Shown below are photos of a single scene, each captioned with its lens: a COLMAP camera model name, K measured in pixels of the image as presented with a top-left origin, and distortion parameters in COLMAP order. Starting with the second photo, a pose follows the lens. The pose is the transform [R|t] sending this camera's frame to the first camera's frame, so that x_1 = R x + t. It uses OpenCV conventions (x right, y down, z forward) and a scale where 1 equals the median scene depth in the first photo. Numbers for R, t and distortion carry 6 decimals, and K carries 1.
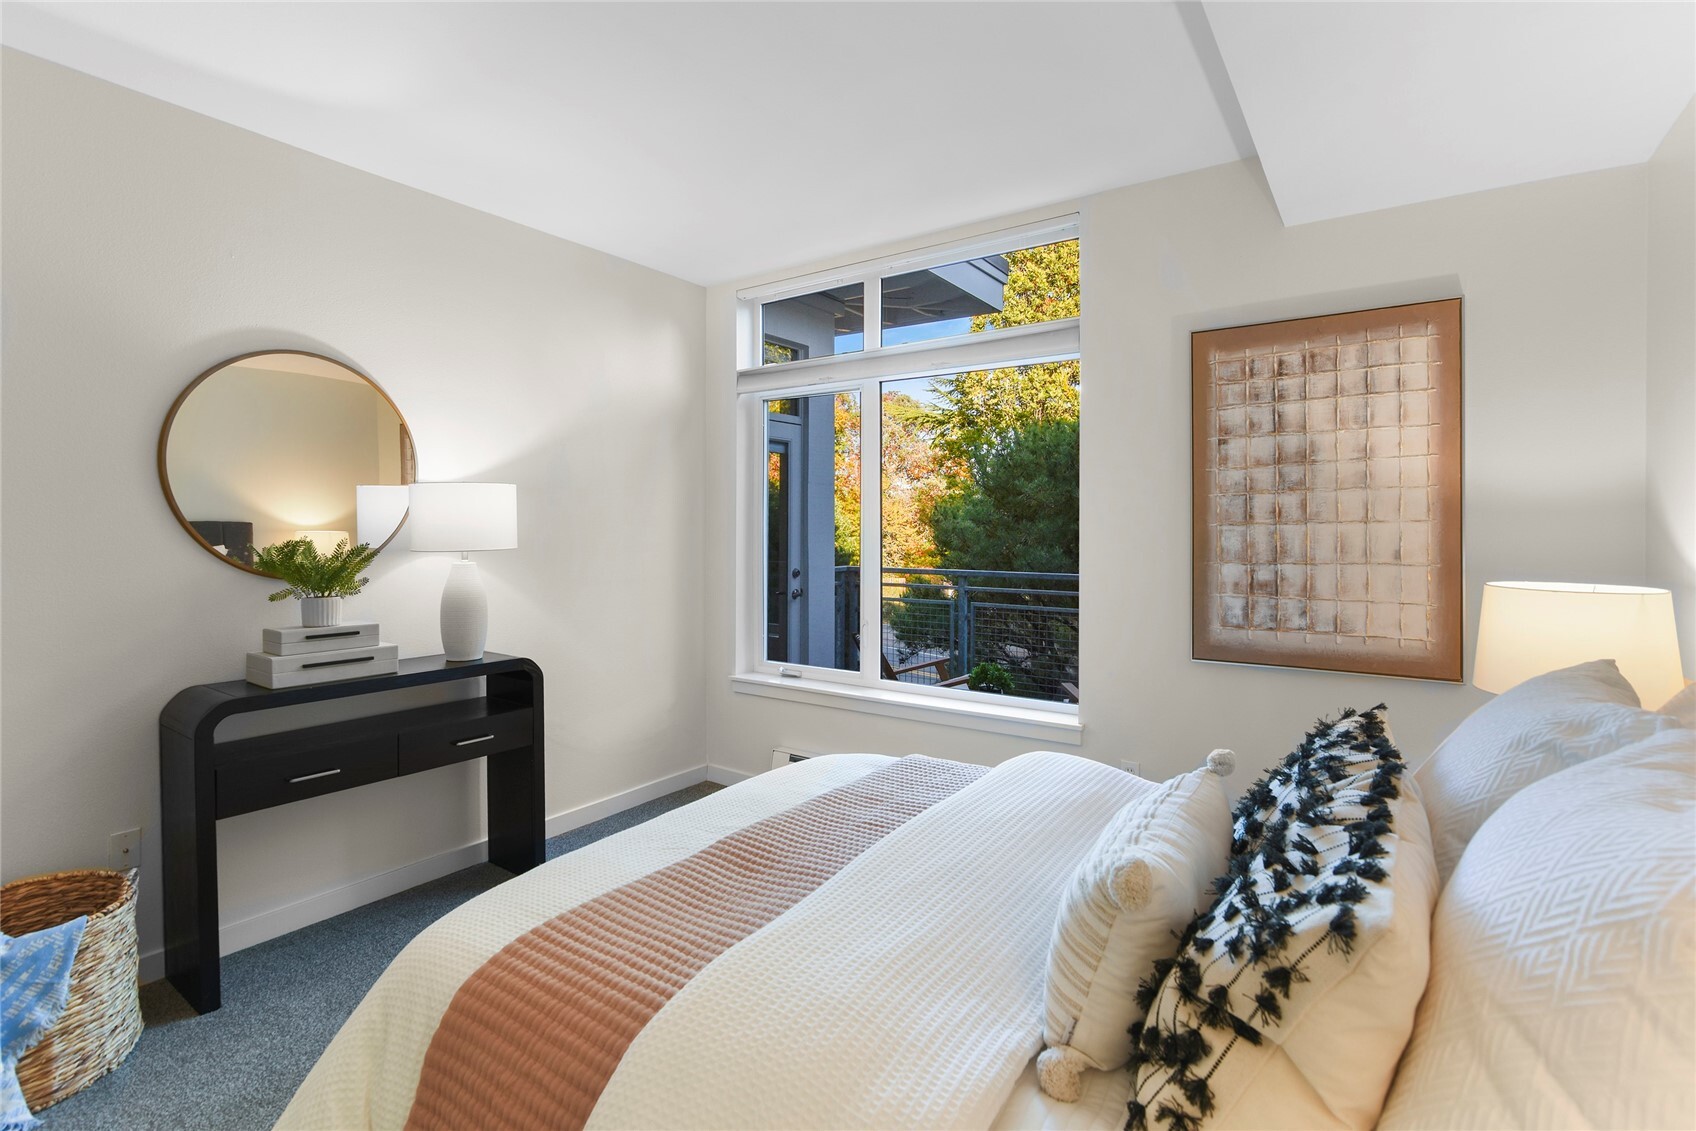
lens RADIAL K [[793.2, 0, 855.9], [0, 793.2, 559.5], [0, 0, 1]] dist [-0.007947, -0.000454]
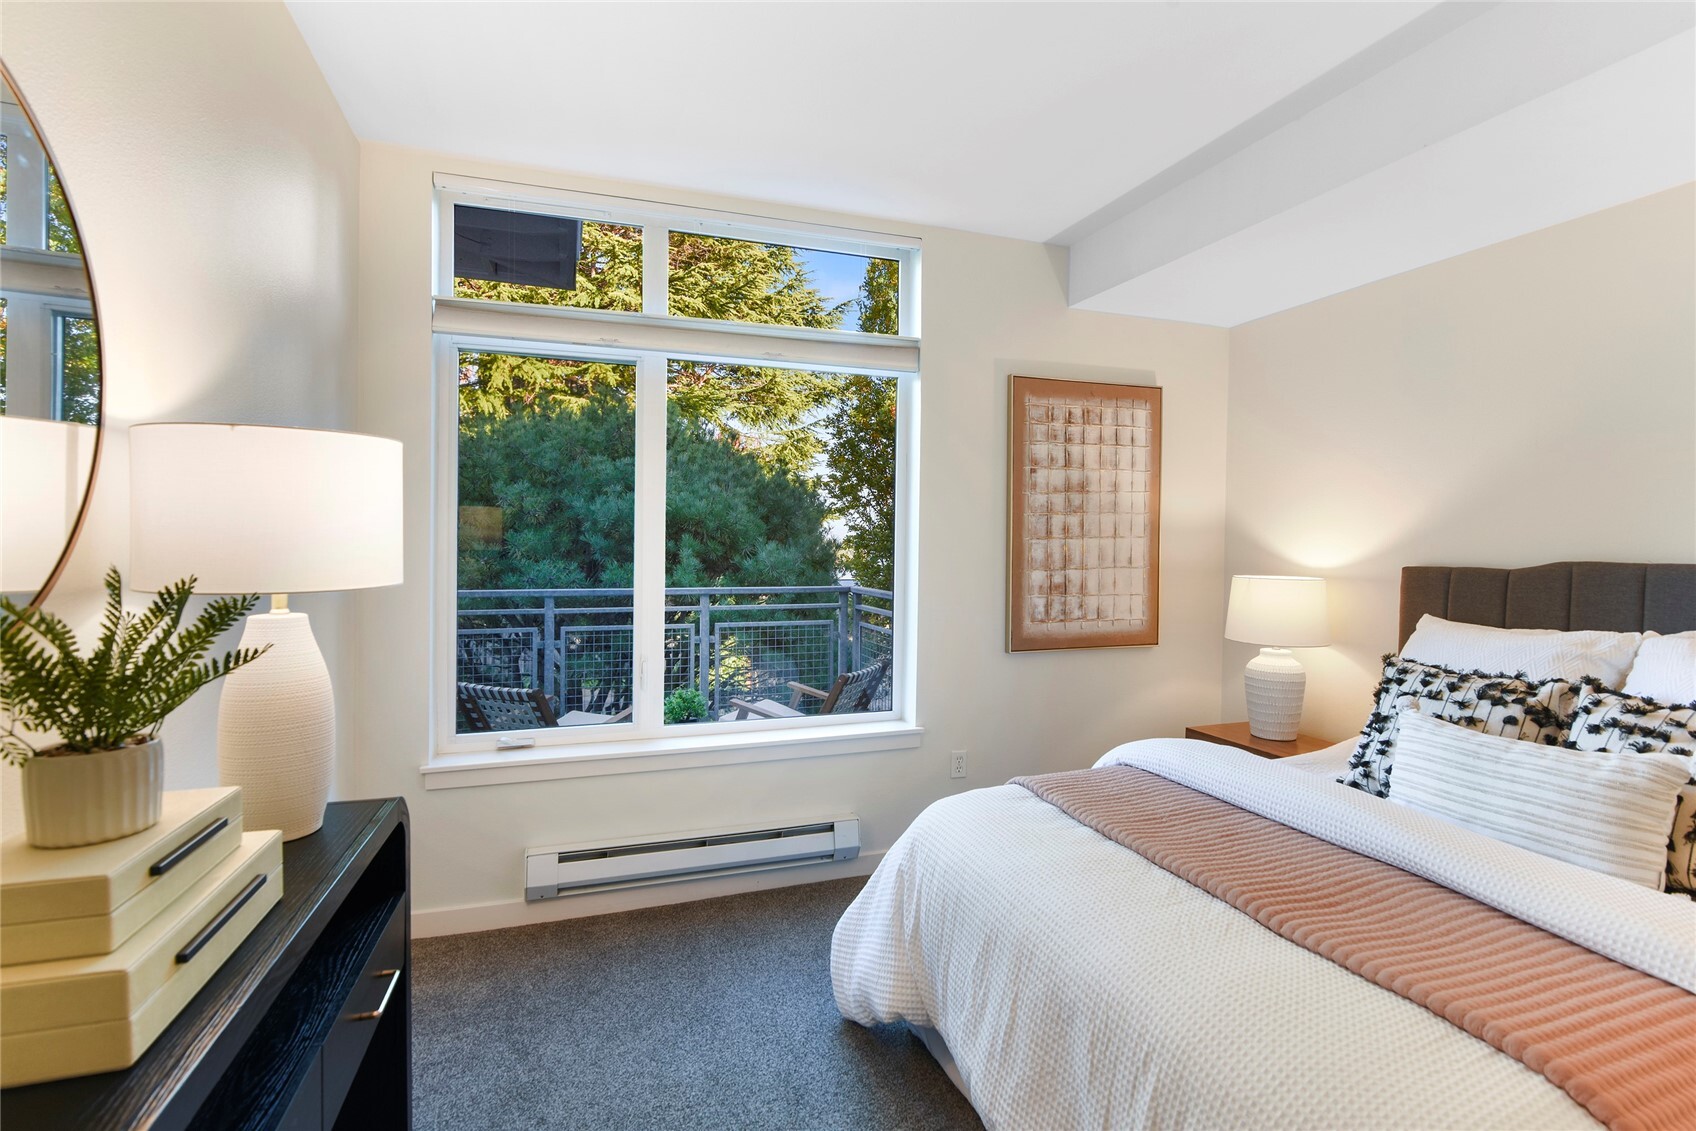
lens RADIAL K [[793.2, 0, 855.9], [0, 793.2, 559.5], [0, 0, 1]] dist [-0.007947, -0.000454]
pose [[0.596810, -0.015203, 0.802239, -0.700379], [0.025648, 0.999671, -0.000136, -0.019121], [-0.801973, 0.020657, 0.597004, 0.507923]]
